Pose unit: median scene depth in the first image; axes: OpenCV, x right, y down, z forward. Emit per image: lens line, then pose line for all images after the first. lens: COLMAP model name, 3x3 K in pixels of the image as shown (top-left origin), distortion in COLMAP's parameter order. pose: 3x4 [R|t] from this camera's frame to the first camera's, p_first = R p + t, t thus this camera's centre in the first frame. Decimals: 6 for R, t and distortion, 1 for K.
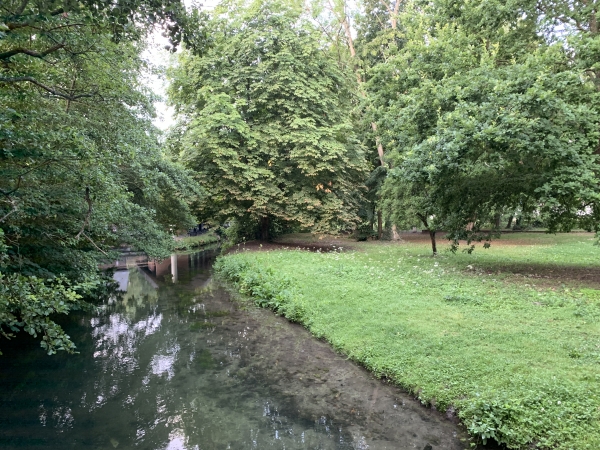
lens RADIAL K [[438.9, 0, 299.3], [0, 438.9, 222.2], [0, 0, 1]] dist [0.005612, 0.001555]
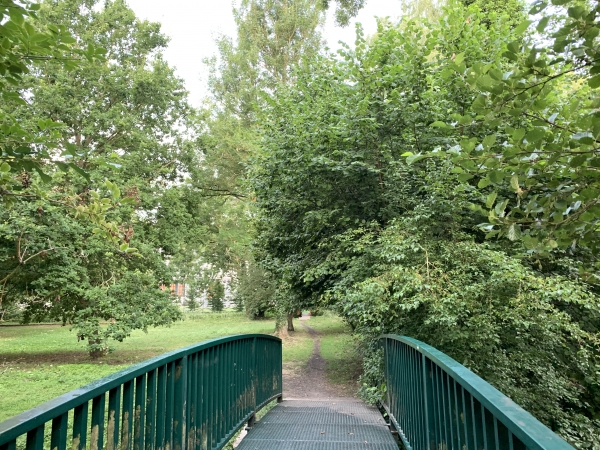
lens RADIAL K [[438.9, 0, 300.0], [0, 438.9, 225.3], [0, 0, 1]] dist [0.005612, 0.001555]
pose [[0.445538, 0.172113, 0.878563, -0.220657], [0.013532, 0.979940, -0.198835, 0.022163], [-0.895161, 0.100477, 0.434272, -0.191490]]
